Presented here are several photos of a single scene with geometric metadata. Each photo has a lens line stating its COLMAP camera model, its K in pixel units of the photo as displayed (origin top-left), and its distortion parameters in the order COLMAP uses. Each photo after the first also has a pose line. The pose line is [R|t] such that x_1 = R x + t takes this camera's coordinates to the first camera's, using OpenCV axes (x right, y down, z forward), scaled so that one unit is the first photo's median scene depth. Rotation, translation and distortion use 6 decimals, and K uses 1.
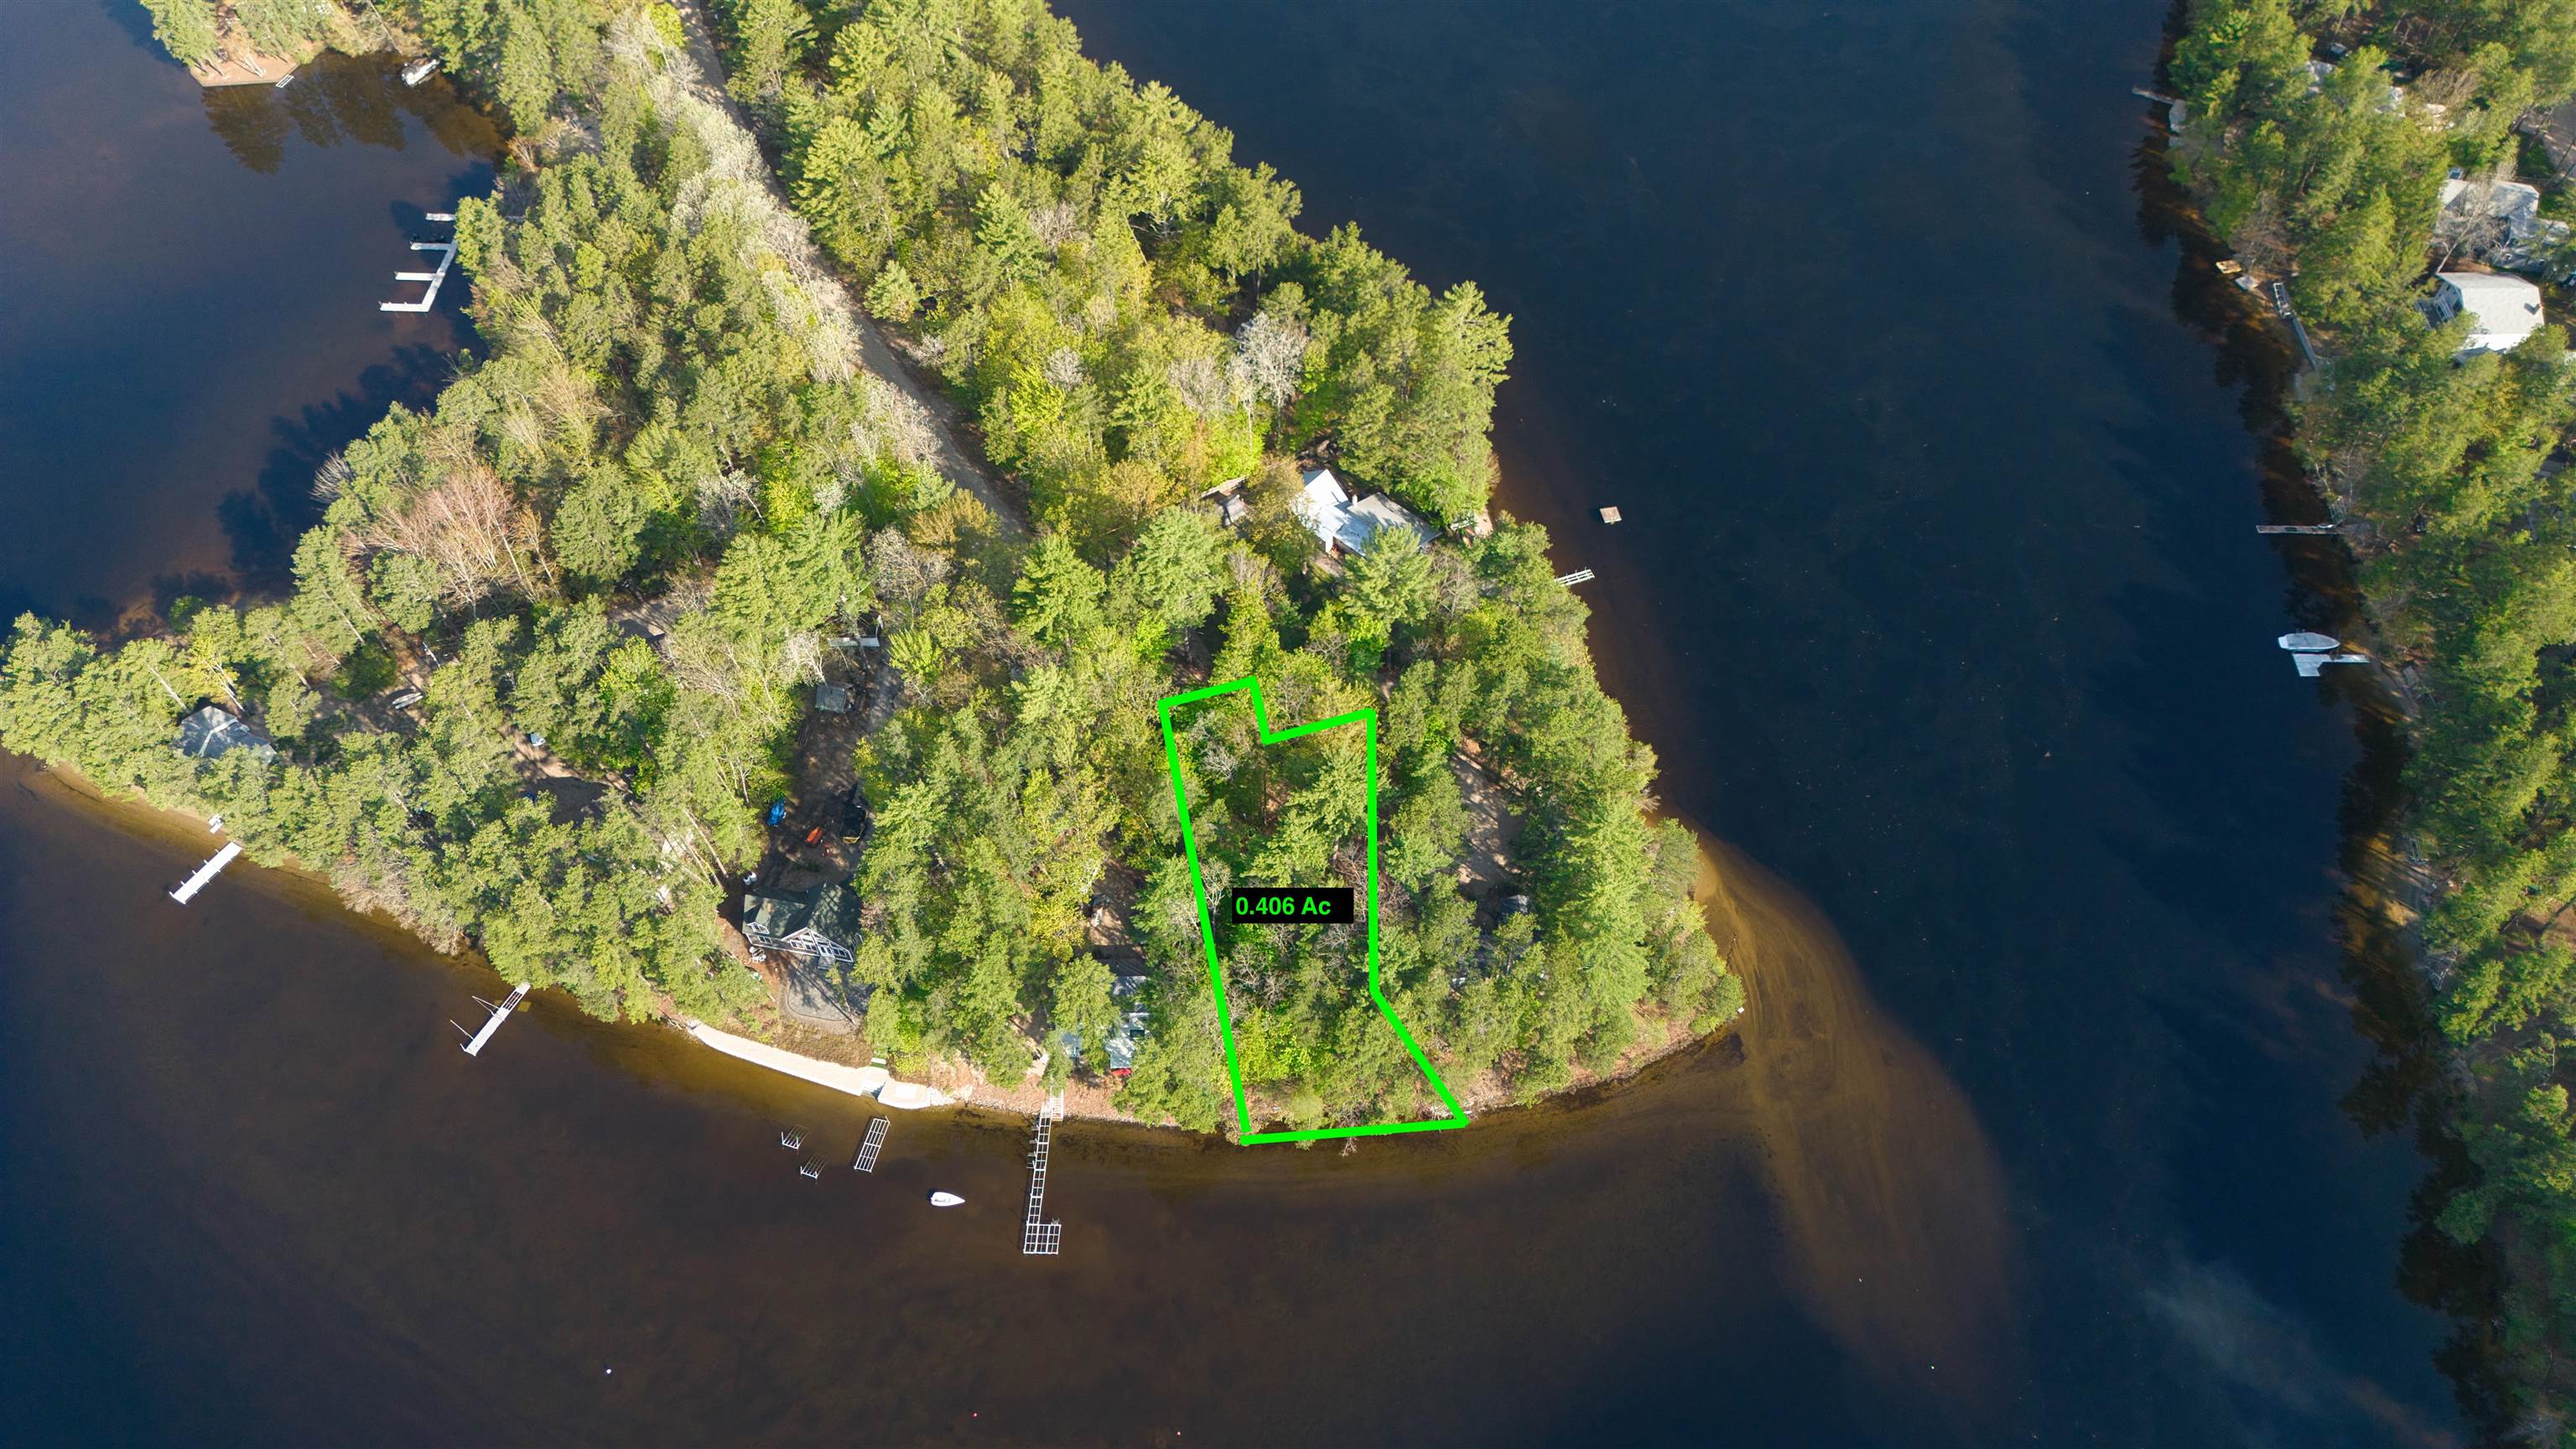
lens RADIAL K [[1815.7, 0, 1287.8], [0, 1815.7, 723.4], [0, 0, 1]] dist [0.029470, -0.002517]
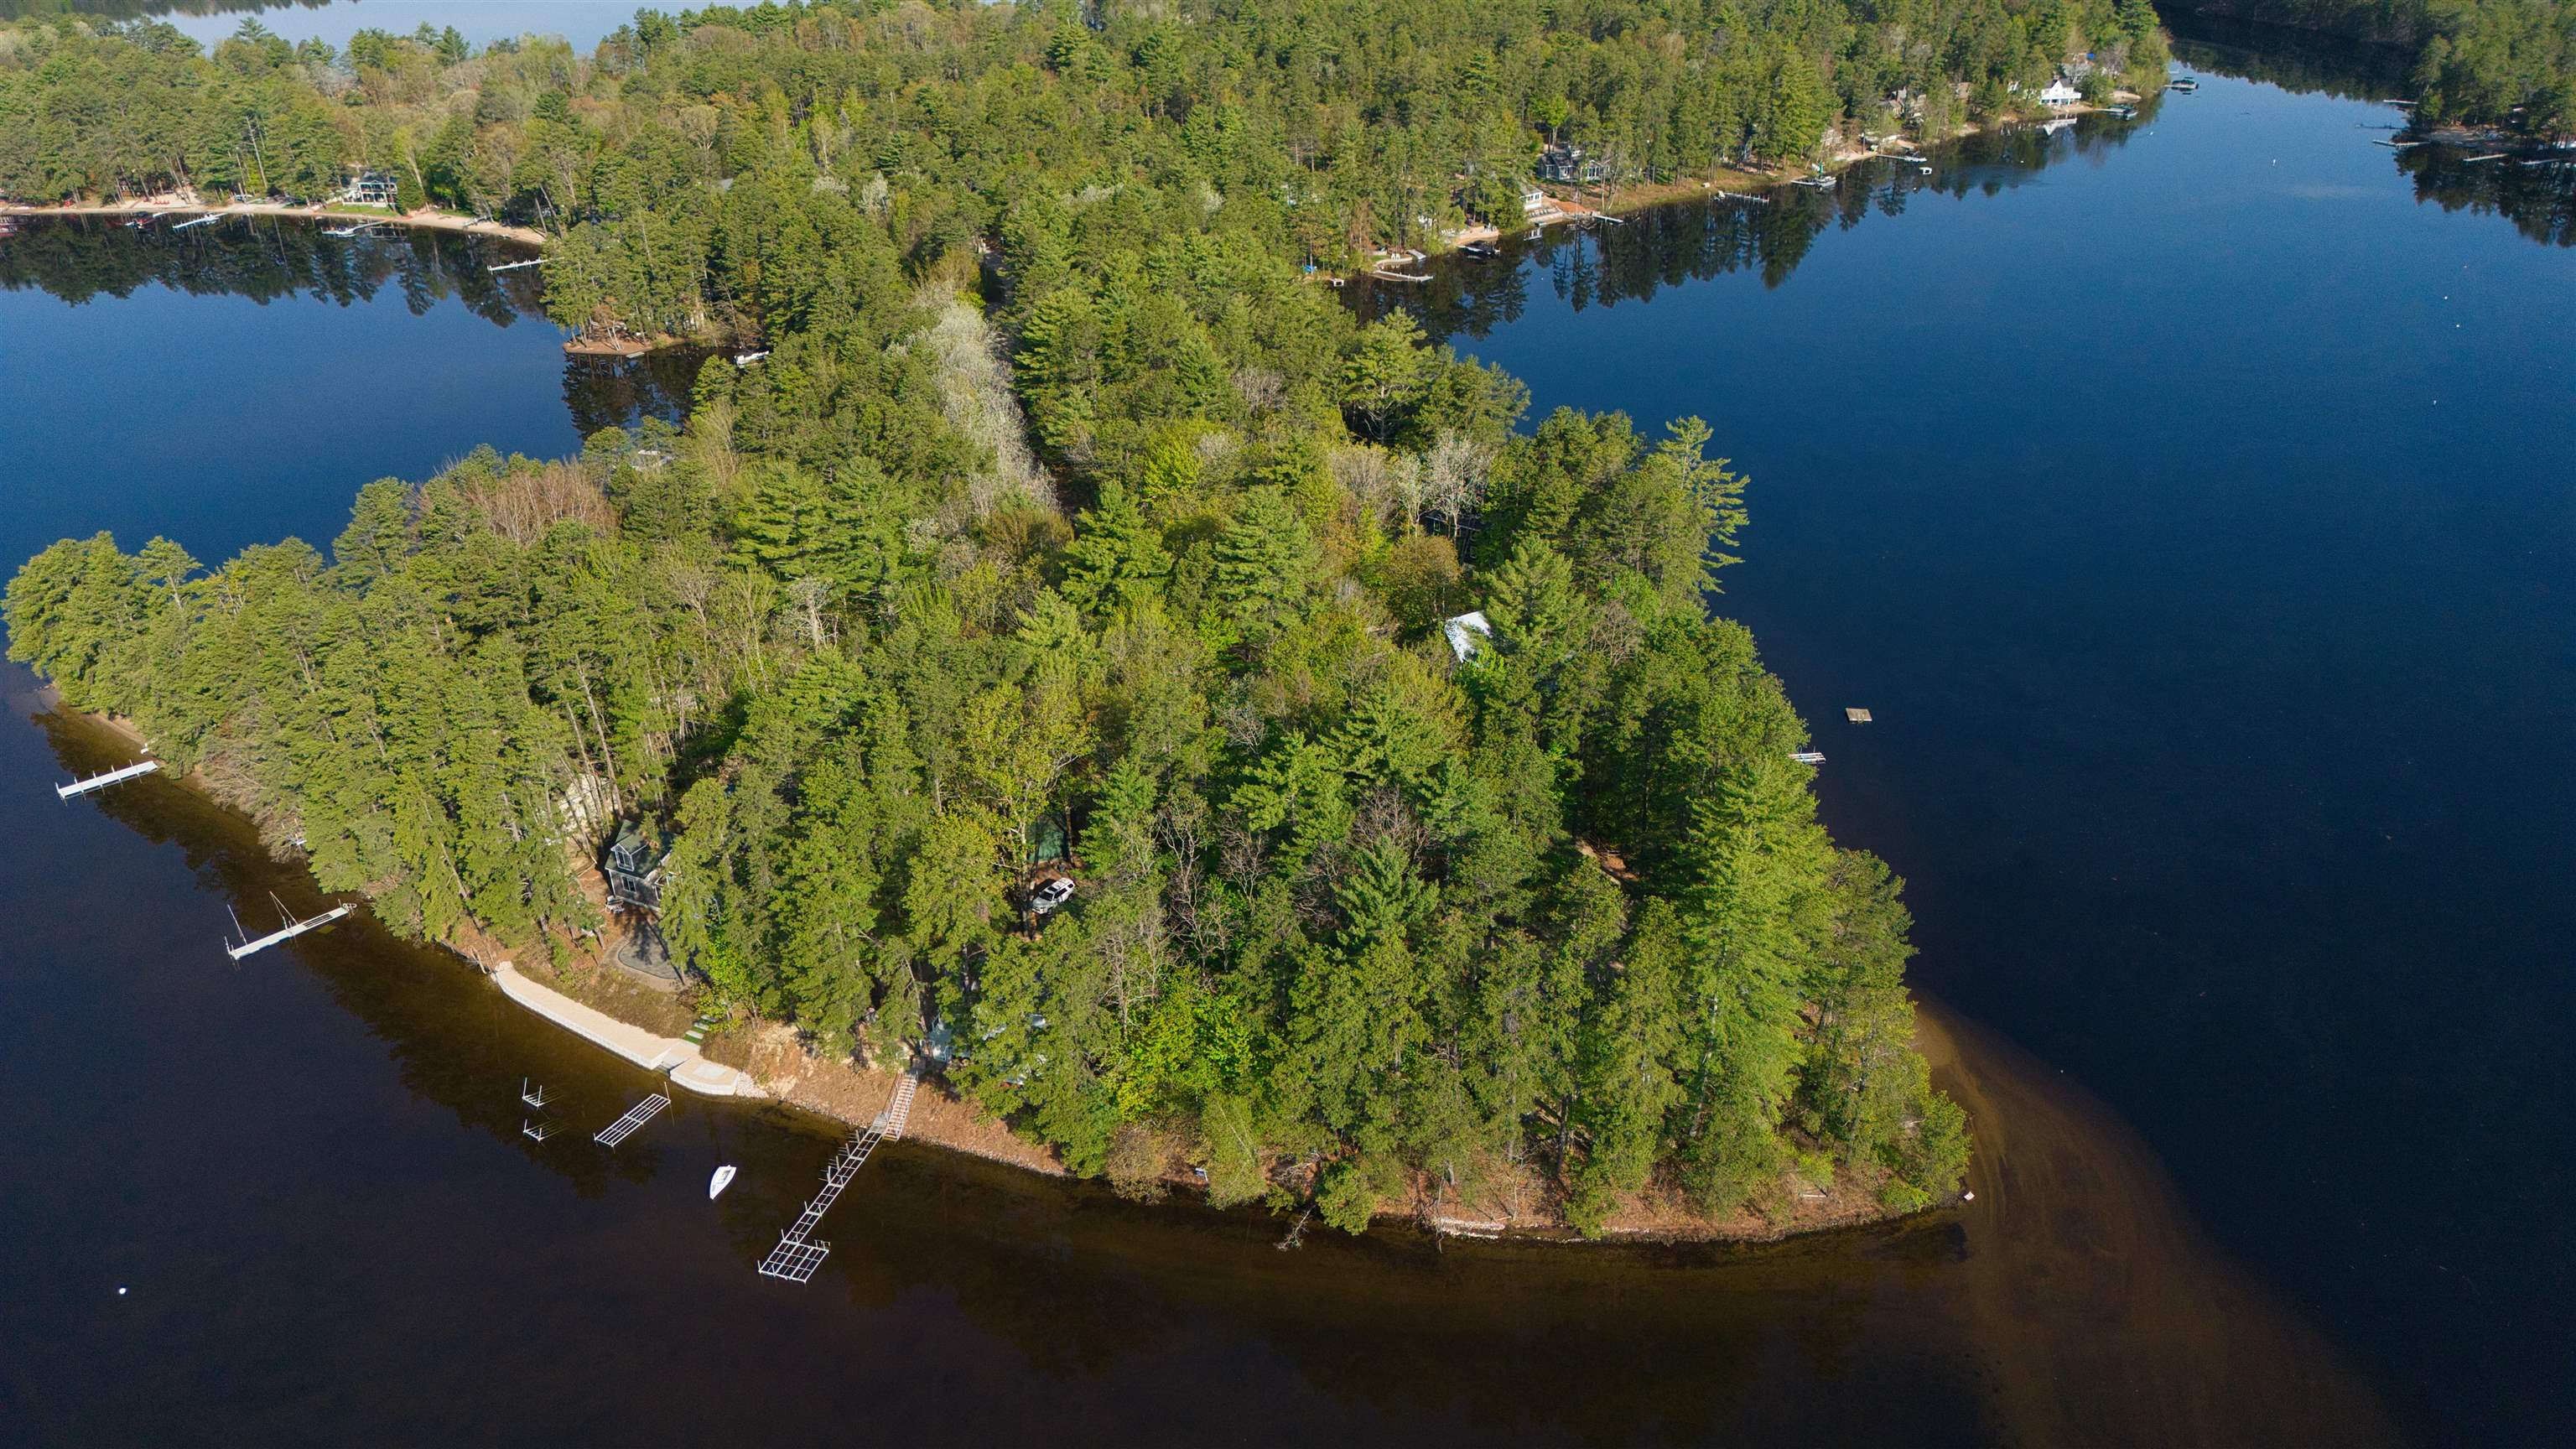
lens RADIAL K [[1815.7, 0, 1292.9], [0, 1815.7, 727.9], [0, 0, 1]] dist [0.029470, -0.002517]
pose [[0.964316, 0.114858, -0.238542, 0.159955], [-0.212420, 0.873439, -0.438157, 0.344405], [0.158026, 0.473193, 0.866670, 0.357179]]
